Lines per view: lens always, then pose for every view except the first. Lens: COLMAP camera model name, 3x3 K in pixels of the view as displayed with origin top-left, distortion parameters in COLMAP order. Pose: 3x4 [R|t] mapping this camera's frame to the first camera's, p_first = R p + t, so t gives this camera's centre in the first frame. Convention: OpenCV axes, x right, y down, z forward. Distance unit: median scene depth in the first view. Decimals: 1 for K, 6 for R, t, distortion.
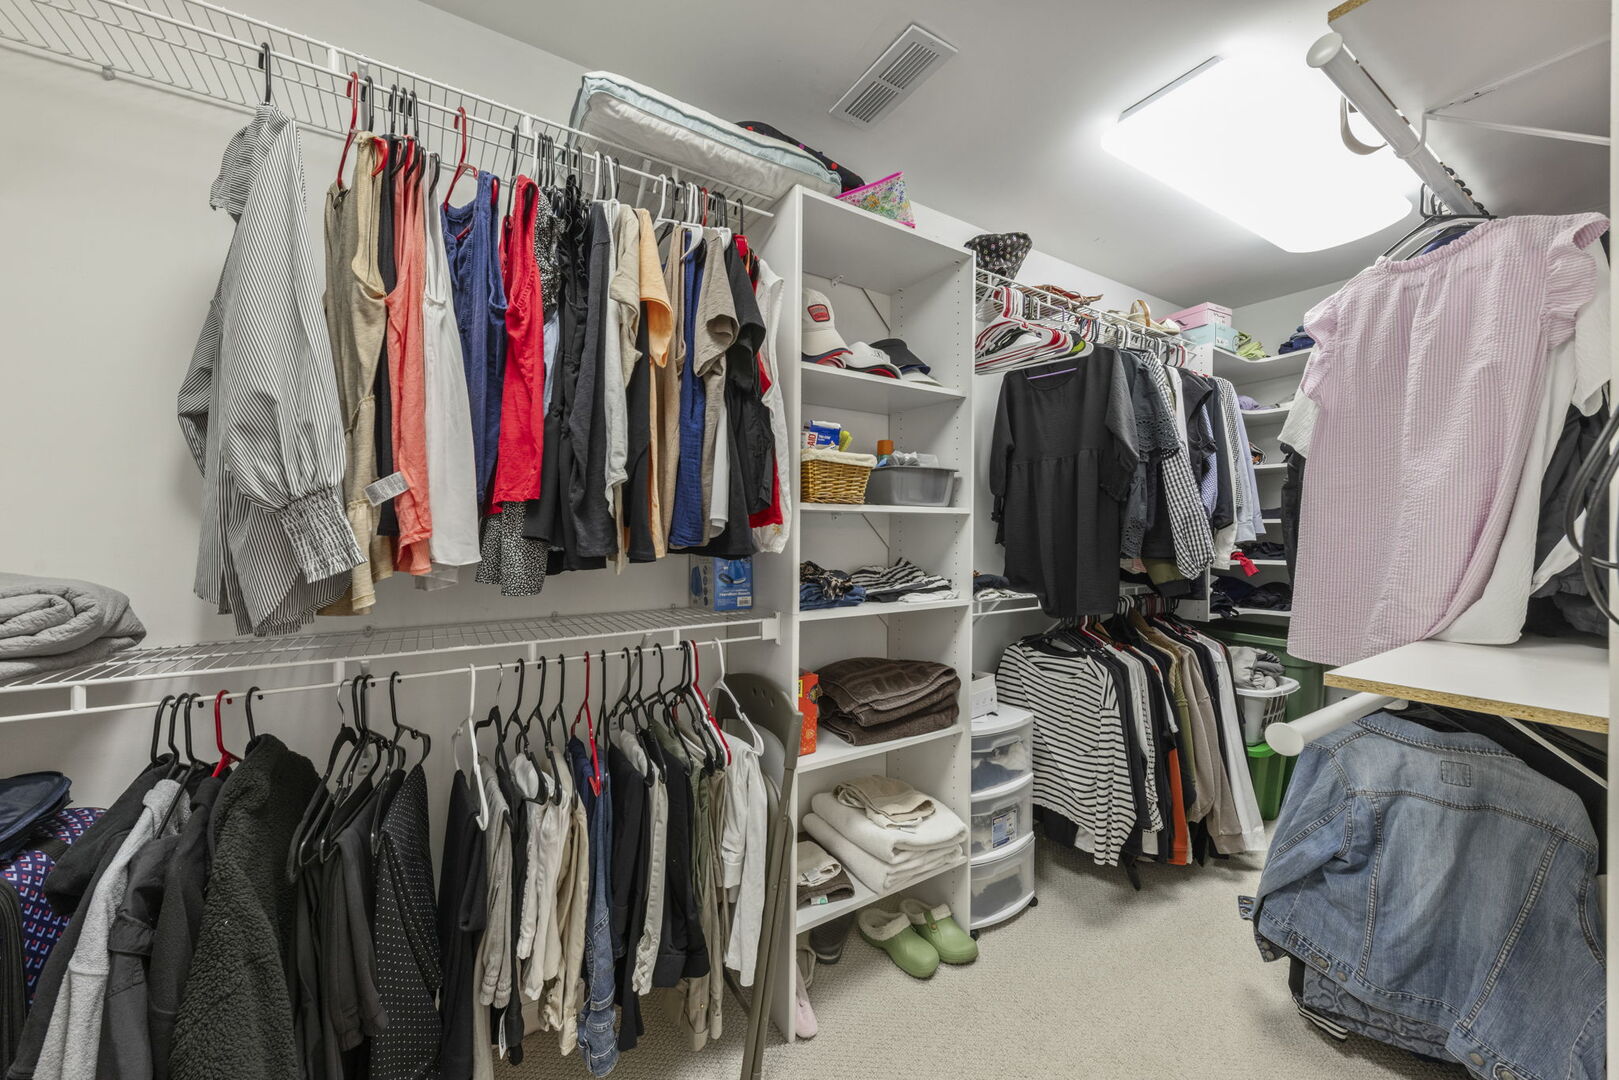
lens RADIAL K [[640.1, 0, 805.1], [0, 640.1, 528.4], [0, 0, 1]] dist [0.023955, -0.012728]
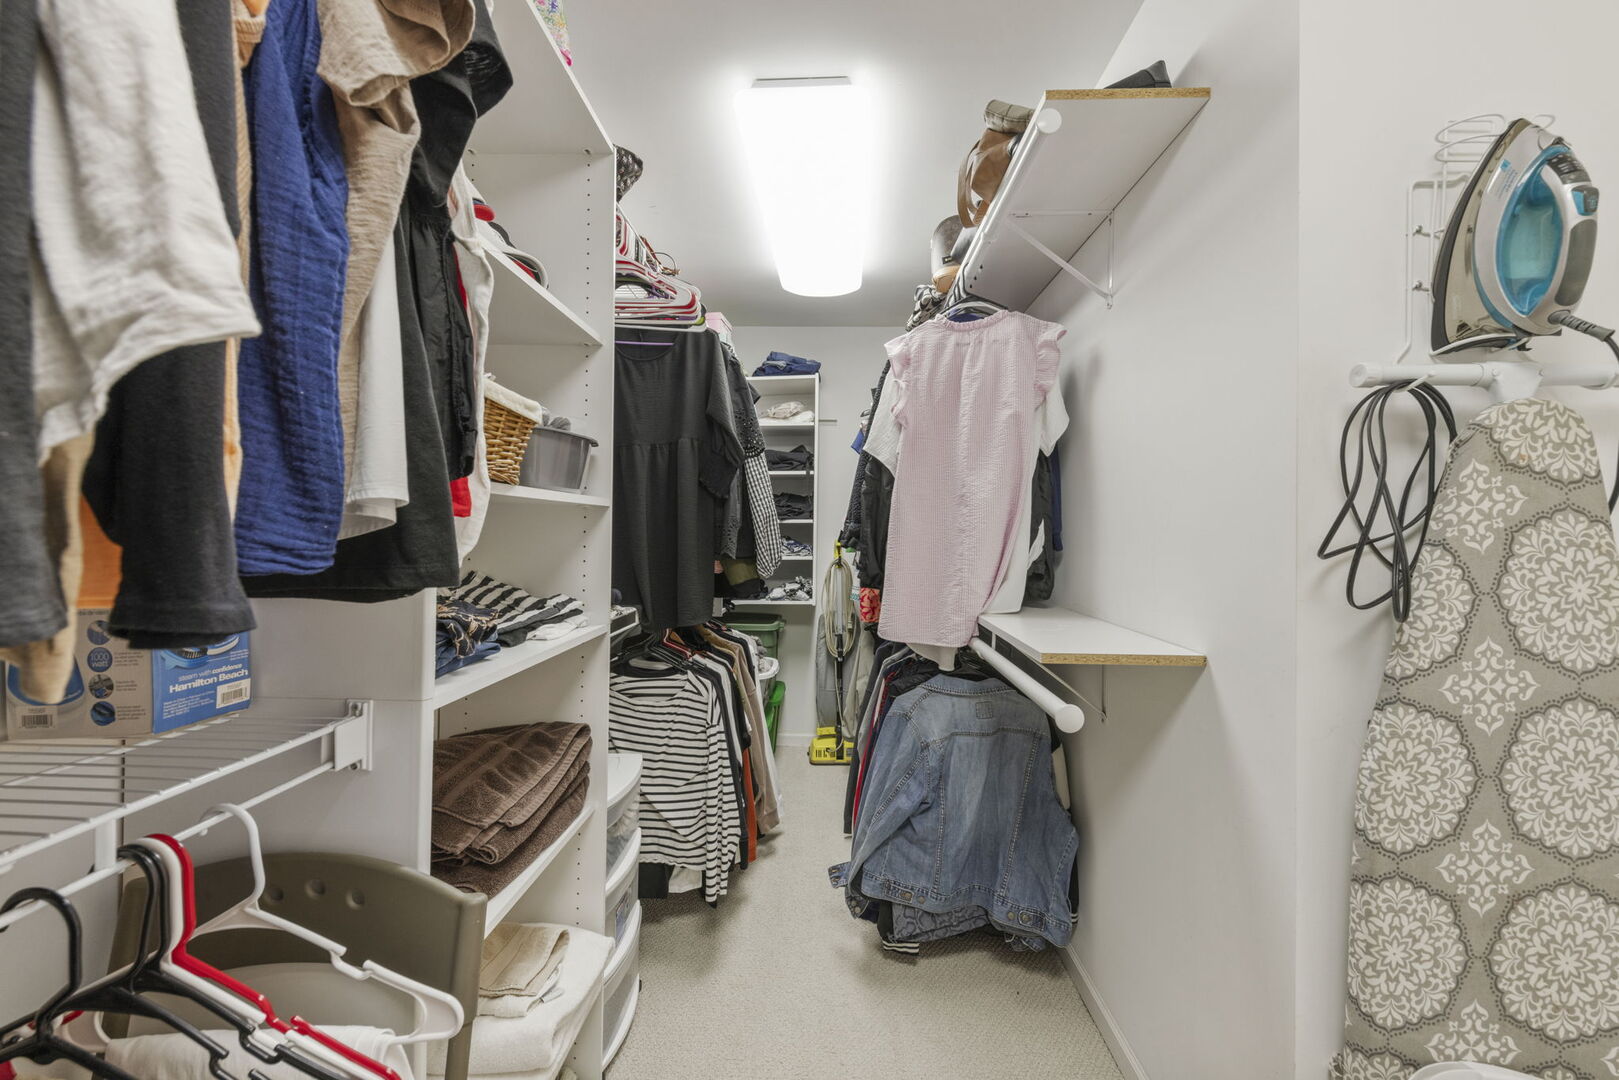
lens RADIAL K [[640.1, 0, 805.1], [0, 640.1, 528.4], [0, 0, 1]] dist [0.023955, -0.012728]
pose [[0.540417, 0.005196, 0.841381, -0.246987], [-0.007911, 0.999968, -0.001094, 0.001444], [-0.841360, -0.006065, 0.540441, 0.436449]]
